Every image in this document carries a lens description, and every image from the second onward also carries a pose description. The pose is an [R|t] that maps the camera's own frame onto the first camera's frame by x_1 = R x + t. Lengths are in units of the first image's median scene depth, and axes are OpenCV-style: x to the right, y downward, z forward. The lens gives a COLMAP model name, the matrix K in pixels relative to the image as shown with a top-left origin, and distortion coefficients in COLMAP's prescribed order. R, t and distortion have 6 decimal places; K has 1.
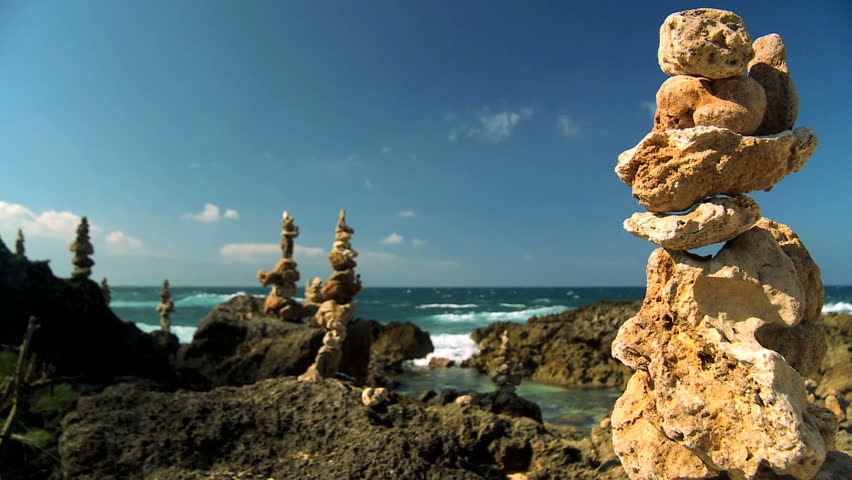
lens RADIAL K [[725.3, 0, 426.9], [0, 725.3, 251.0], [0, 0, 1]] dist [-0.194798, 0.160755]
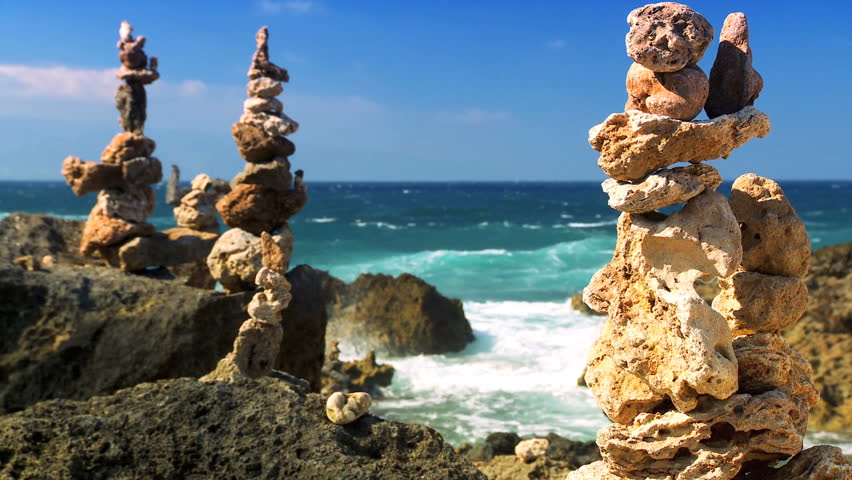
lens RADIAL K [[1868.8, 0, 442.2], [0, 1868.8, 252.4], [0, 0, 1]] dist [0.297545, 0.341001]
pose [[0.999973, -0.000283, -0.007328, 0.054215], [0.000912, 0.996296, 0.085980, -0.208050], [0.007277, -0.085985, 0.996270, -2.171080]]
